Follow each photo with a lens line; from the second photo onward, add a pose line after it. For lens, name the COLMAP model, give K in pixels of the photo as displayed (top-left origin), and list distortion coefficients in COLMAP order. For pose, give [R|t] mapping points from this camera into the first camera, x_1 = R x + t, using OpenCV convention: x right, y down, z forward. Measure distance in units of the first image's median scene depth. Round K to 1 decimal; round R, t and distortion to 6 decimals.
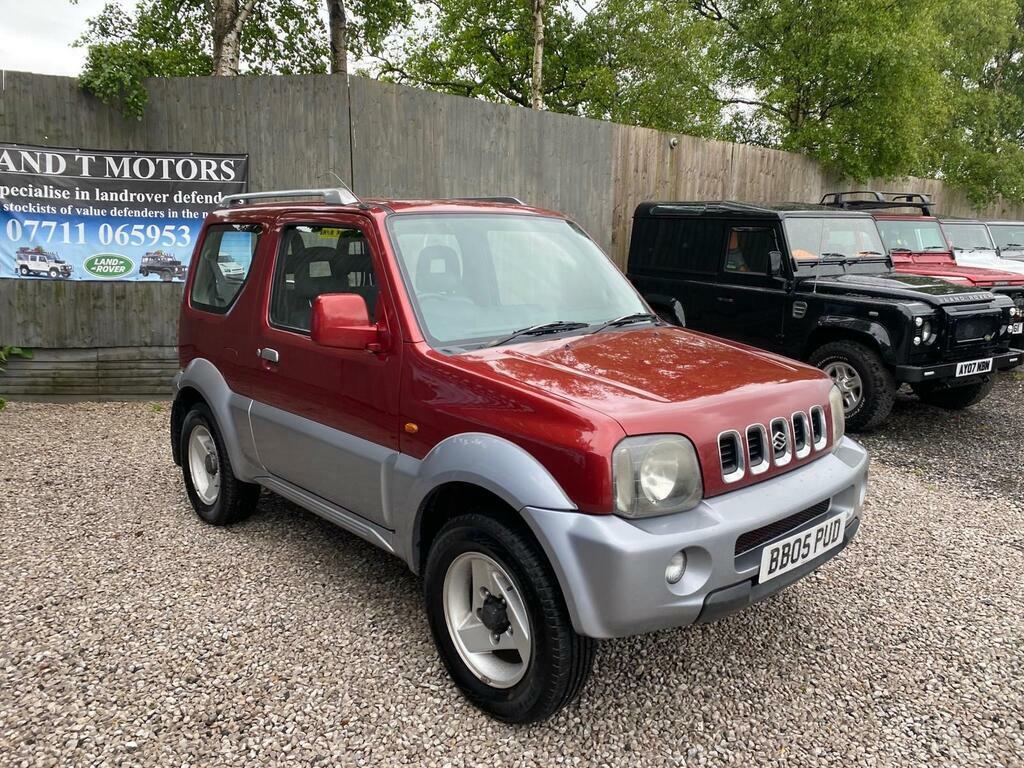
lens RADIAL K [[760.1, 0, 543.7], [0, 760.1, 364.7], [0, 0, 1]] dist [0.007416, -0.004839]
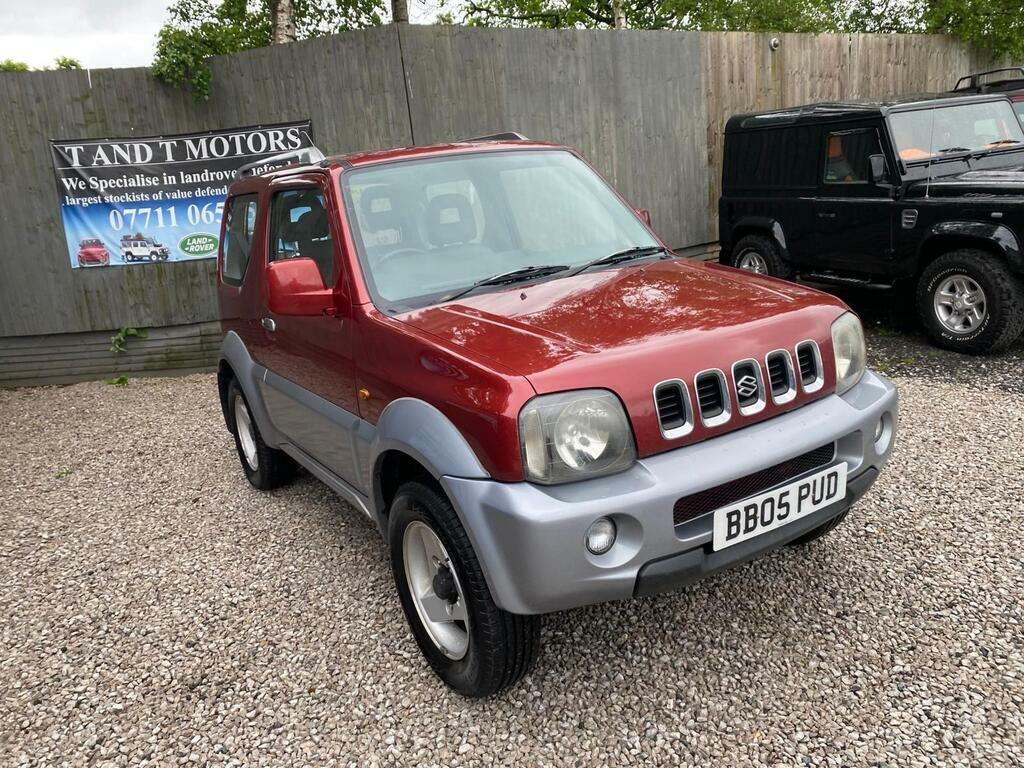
lens RADIAL K [[770.3, 0, 526.5], [0, 770.3, 370.3], [0, 0, 1]] dist [0.001163, 0.002954]
pose [[0.975904, -0.062403, -0.209086, 0.176851], [0.079616, 0.994005, 0.074940, -0.001626], [0.203156, -0.089781, 0.975022, 0.073074]]
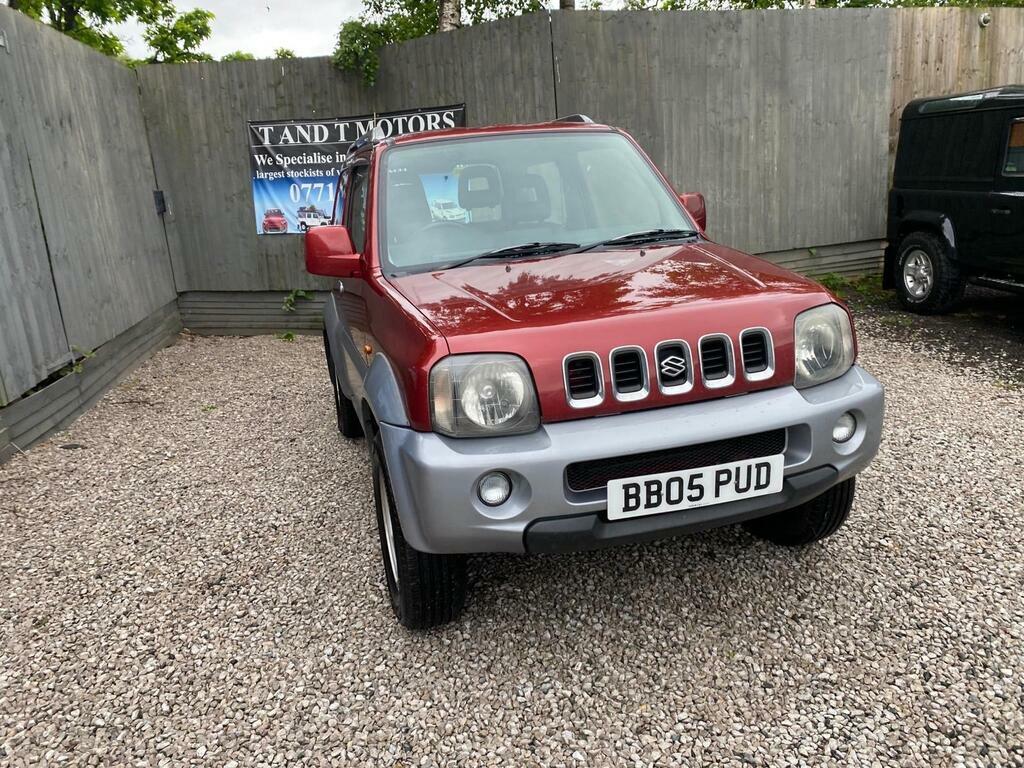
lens RADIAL K [[775.7, 0, 527.0], [0, 775.7, 364.9], [0, 0, 1]] dist [0.008587, -0.009187]
pose [[0.893458, 0.021321, -0.448640, 0.395705], [0.012115, 0.997365, 0.071525, 0.024285], [0.448983, -0.069340, 0.890846, 0.098906]]
